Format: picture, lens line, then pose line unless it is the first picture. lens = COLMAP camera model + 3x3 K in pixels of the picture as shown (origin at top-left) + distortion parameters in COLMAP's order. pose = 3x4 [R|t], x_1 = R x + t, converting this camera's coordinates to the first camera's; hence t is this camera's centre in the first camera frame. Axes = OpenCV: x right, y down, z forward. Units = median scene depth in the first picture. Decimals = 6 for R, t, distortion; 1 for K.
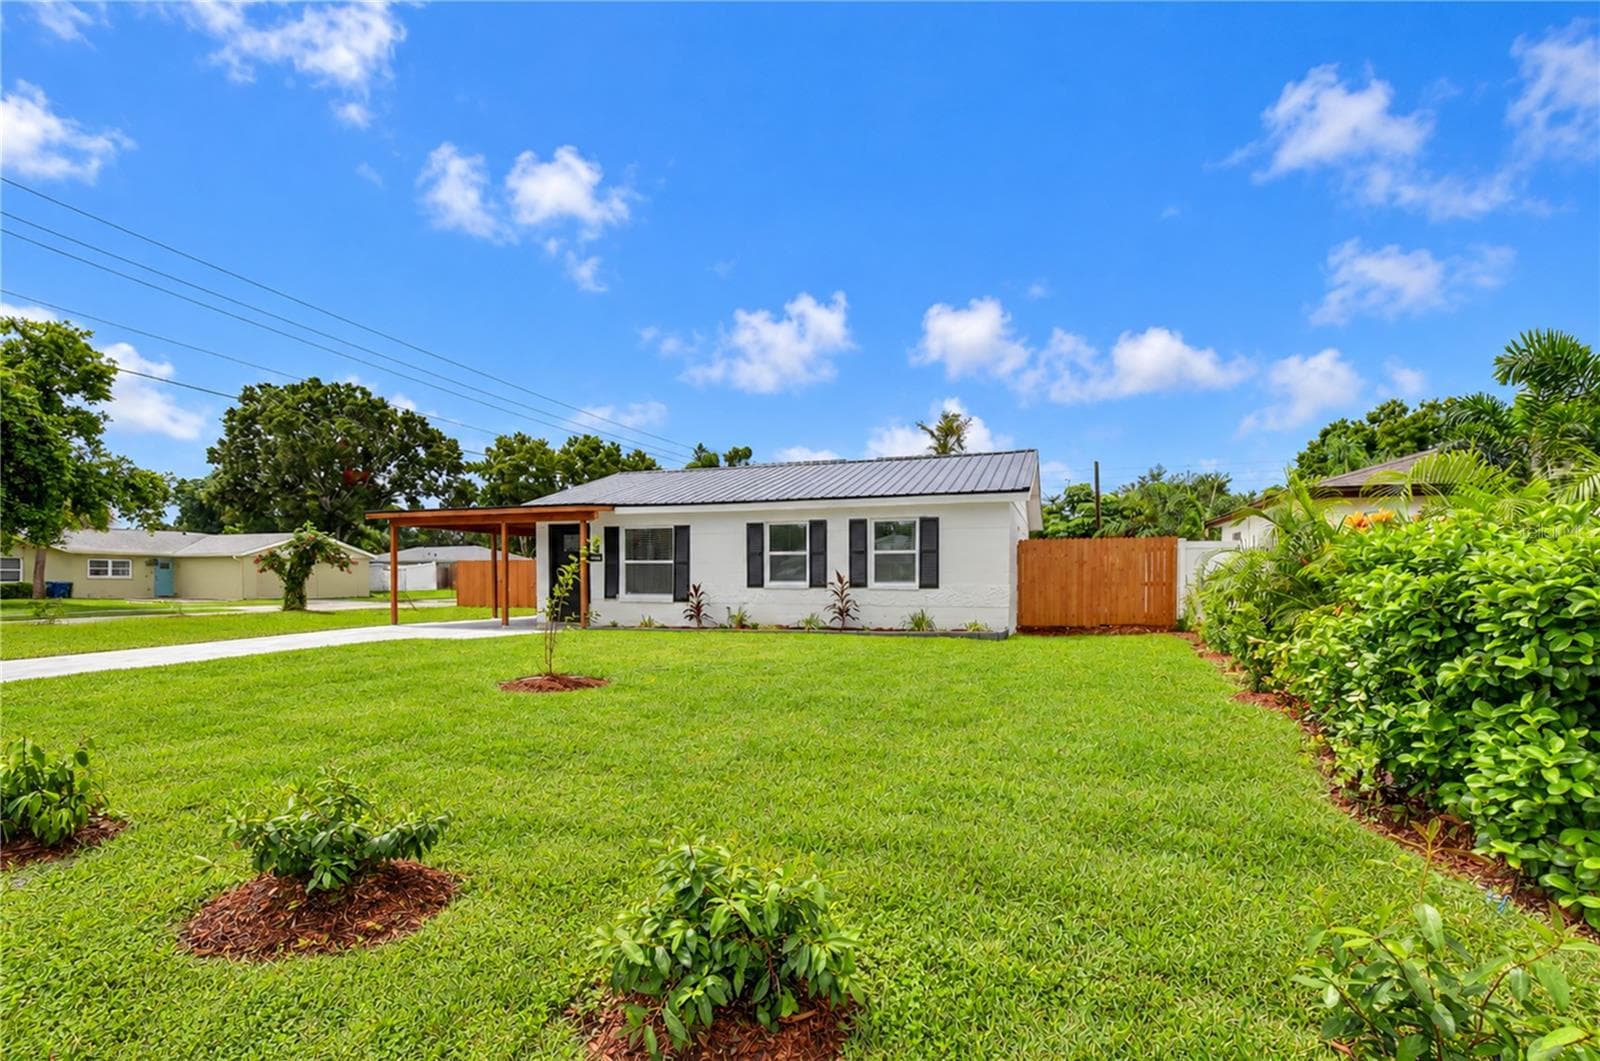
lens RADIAL K [[744.1, 0, 804.3], [0, 744.1, 604.5], [0, 0, 1]] dist [-0.000989, -0.000947]
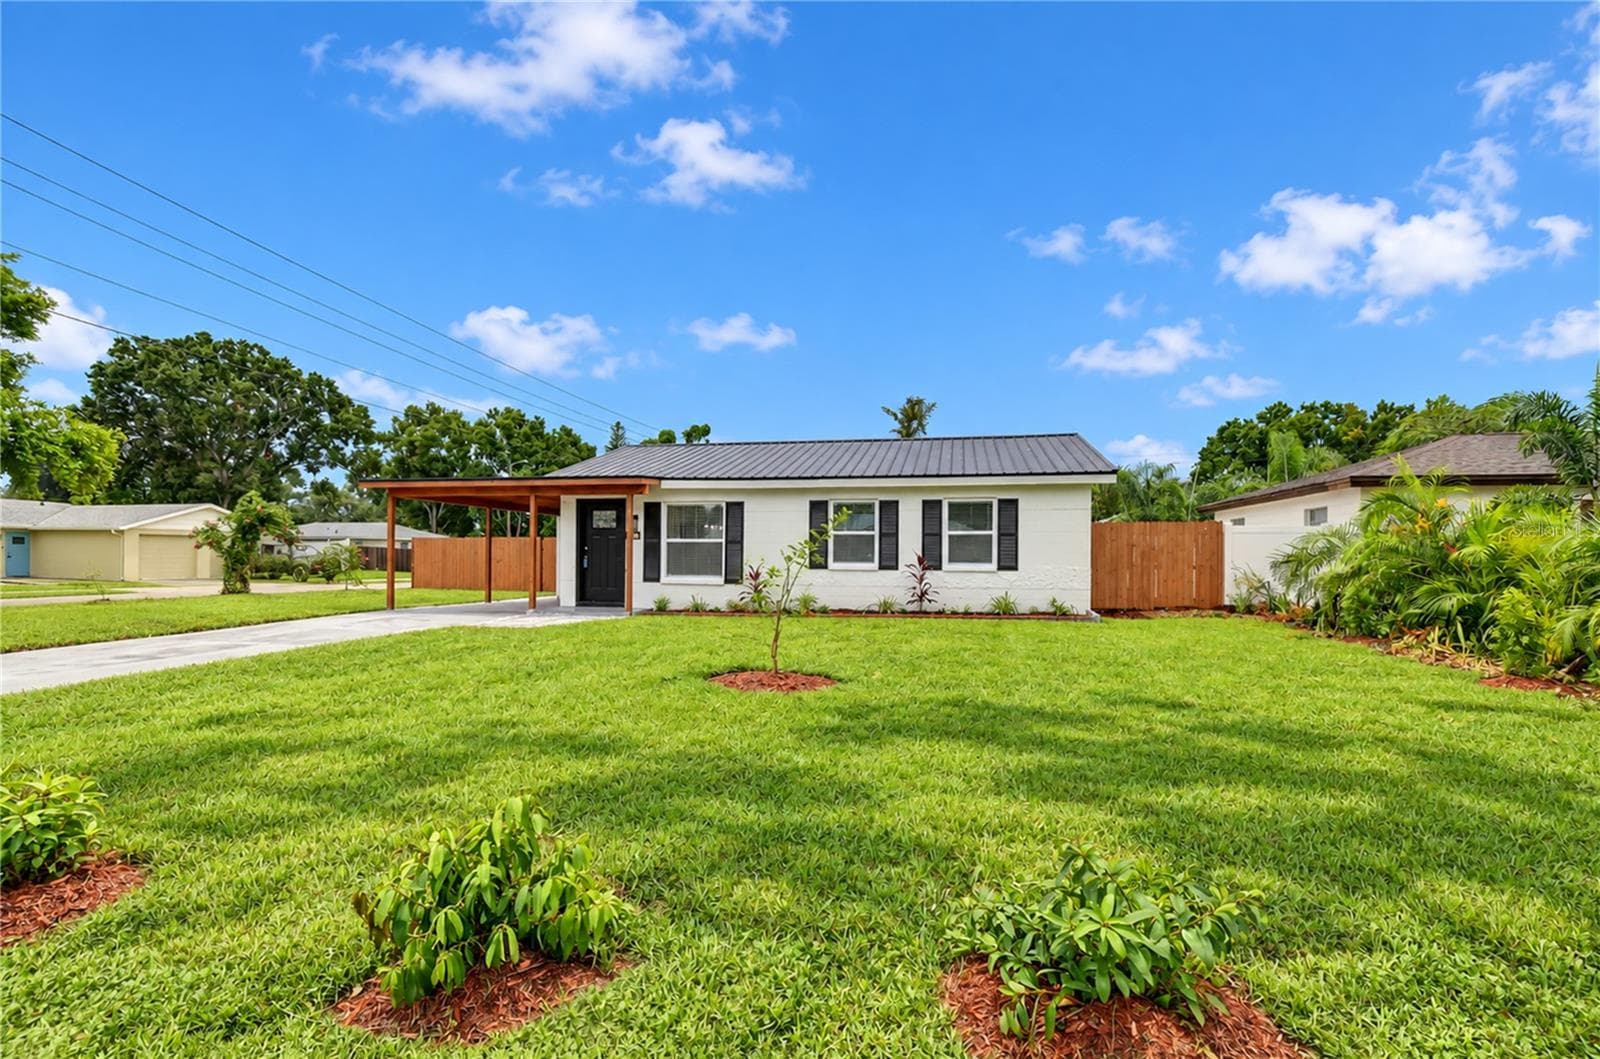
lens RADIAL K [[725.9, 0, 766.2], [0, 725.9, 568.7], [0, 0, 1]] dist [-0.004439, -0.001319]
pose [[0.988785, 0.003539, 0.149301, -0.148949], [-0.000354, 0.999772, -0.021356, -0.001798], [-0.149343, 0.021064, 0.988561, 0.054915]]
